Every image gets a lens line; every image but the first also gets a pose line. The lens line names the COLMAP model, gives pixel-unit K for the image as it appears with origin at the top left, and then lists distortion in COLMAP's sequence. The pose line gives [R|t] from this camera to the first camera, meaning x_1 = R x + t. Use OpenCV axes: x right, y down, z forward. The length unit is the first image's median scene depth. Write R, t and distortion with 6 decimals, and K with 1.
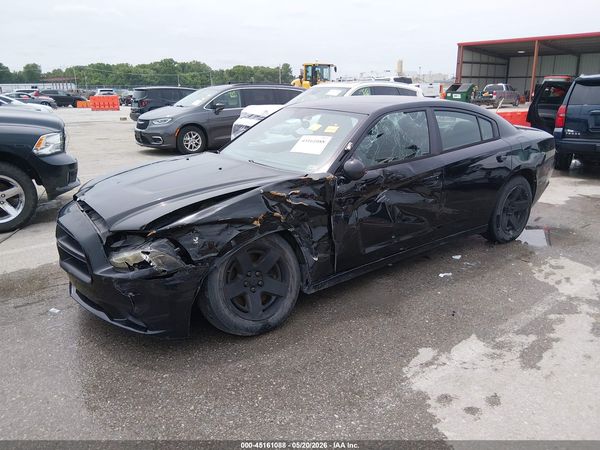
lens RADIAL K [[449.5, 0, 300.0], [0, 449.5, 225.0], [0, 0, 1]] dist [0.090085, -0.153469]
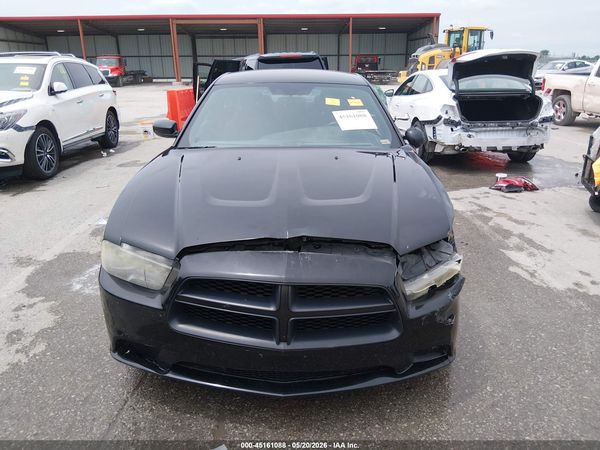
lens RADIAL K [[449.5, 0, 300.0], [0, 449.5, 225.0], [0, 0, 1]] dist [0.090085, -0.153469]
pose [[0.588456, -0.263151, 0.764507, -0.921170], [0.234405, 0.960469, 0.150177, -0.155443], [-0.773805, 0.090832, 0.626878, 0.597891]]
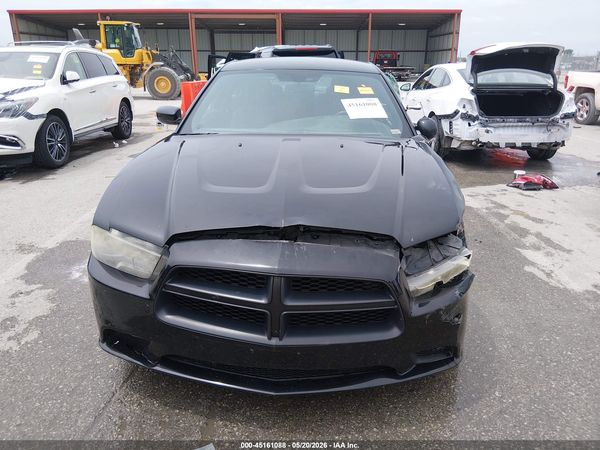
lens RADIAL K [[449.5, 0, 300.0], [0, 449.5, 225.0], [0, 0, 1]] dist [0.090085, -0.153469]
pose [[0.619235, -0.254578, 0.742791, -0.880850], [0.217811, 0.964550, 0.149002, -0.133762], [-0.754391, 0.069521, 0.652733, 0.605070]]
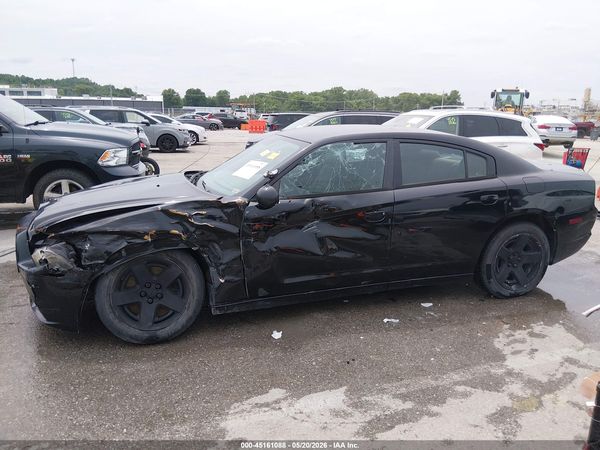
lens RADIAL K [[448.1, 0, 300.6], [0, 448.1, 225.3], [0, 0, 1]] dist [0.100186, -0.169056]
pose [[0.941094, 0.099990, -0.323024, 0.540329], [-0.116898, 0.992585, -0.033322, -0.036795], [0.317296, 0.069120, 0.945804, 0.094553]]
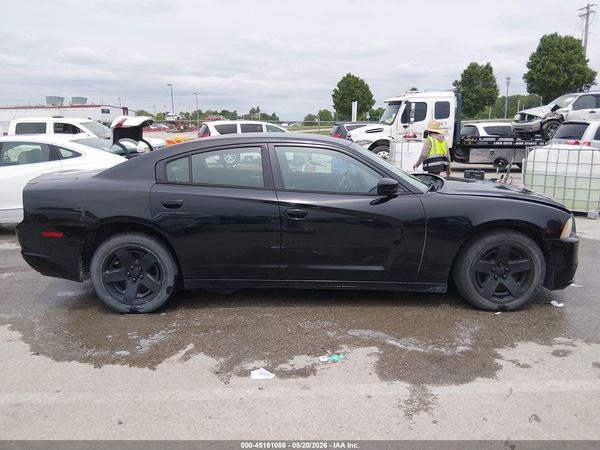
lens RADIAL K [[449.5, 0, 300.0], [0, 449.5, 225.0], [0, 0, 1]] dist [0.090085, -0.153469]
pose [[-0.795908, -0.118411, 0.593726, -0.738034], [0.186401, 0.885119, 0.426403, -0.736340], [-0.576009, 0.450048, -0.682401, 2.474353]]
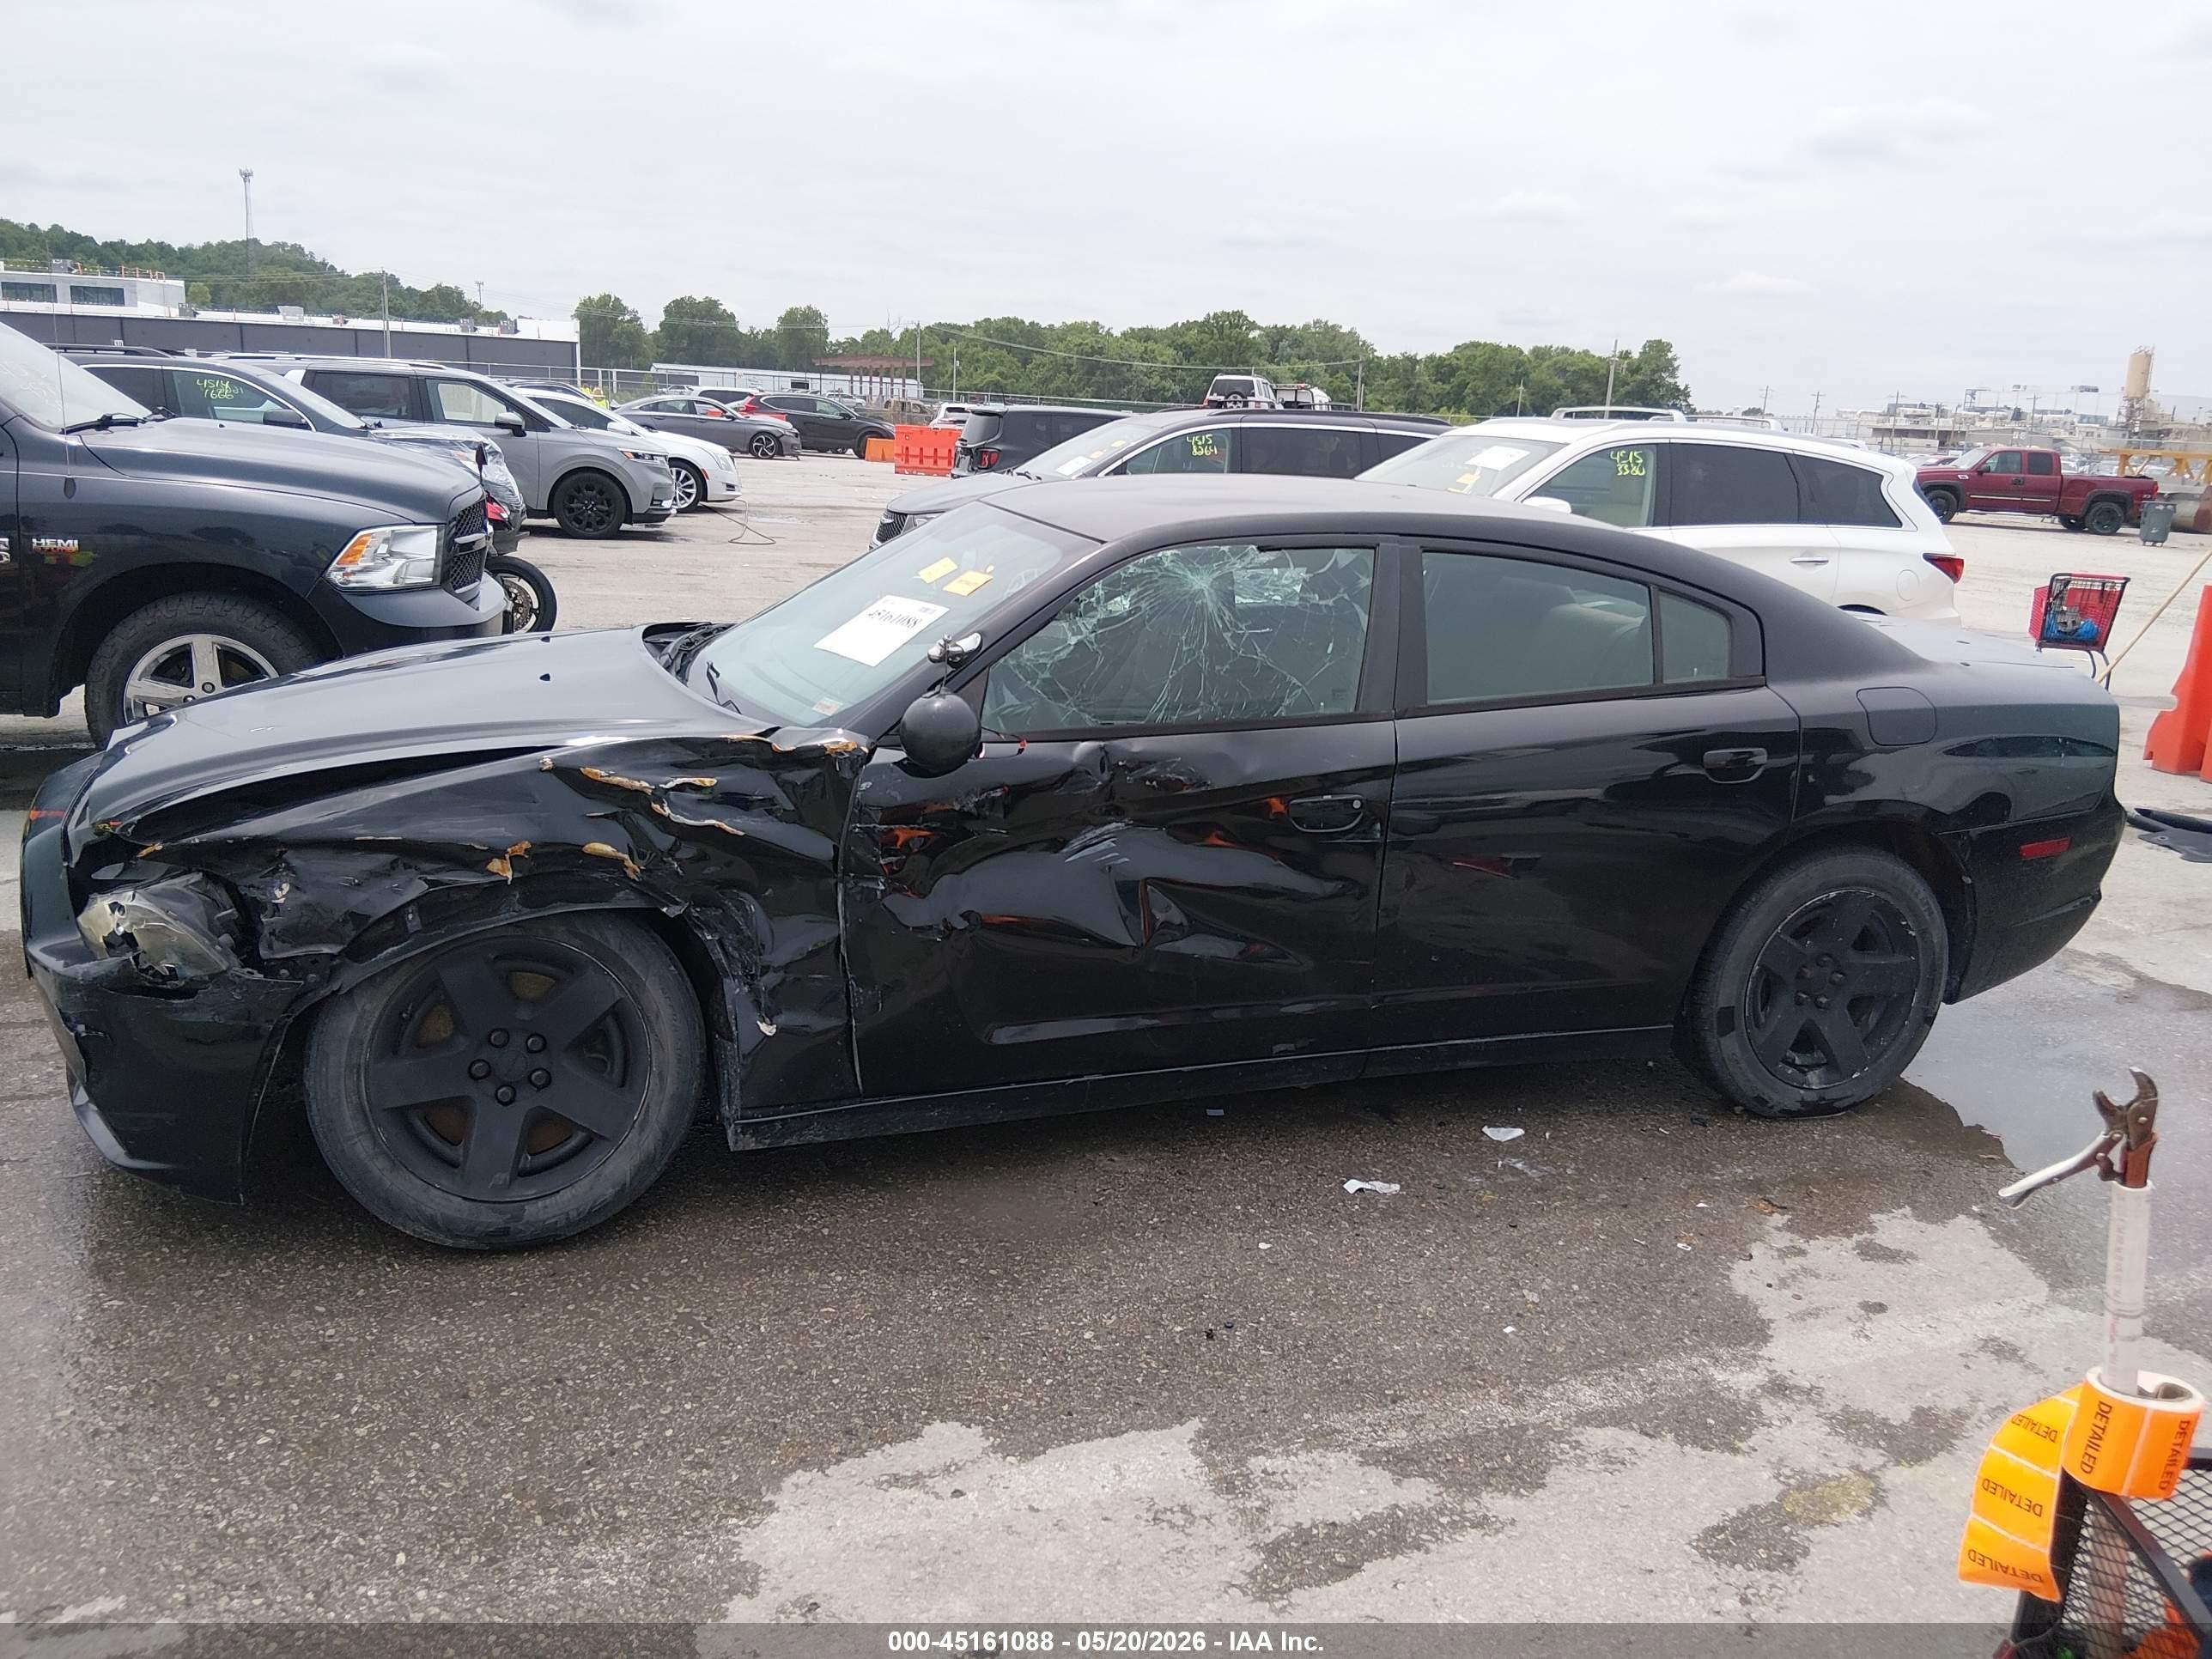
lens RADIAL K [[1657.2, 0, 1106.0], [0, 1657.2, 829.5], [0, 0, 1]] dist [0.090085, -0.153469]
pose [[0.943123, 0.130351, -0.305822, 0.560639], [-0.146218, 0.988814, -0.029456, -0.050229], [0.298562, 0.072497, 0.951633, 0.069636]]
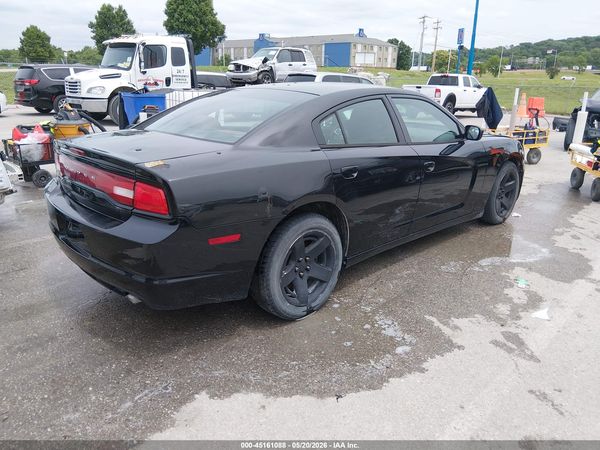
lens RADIAL K [[449.5, 0, 300.0], [0, 449.5, 225.0], [0, 0, 1]] dist [0.090085, -0.153469]
pose [[-0.992078, 0.023503, -0.123404, 0.461953], [-0.051907, 0.817868, 0.573061, -0.803027], [0.114397, 0.574926, -0.810169, 2.681294]]
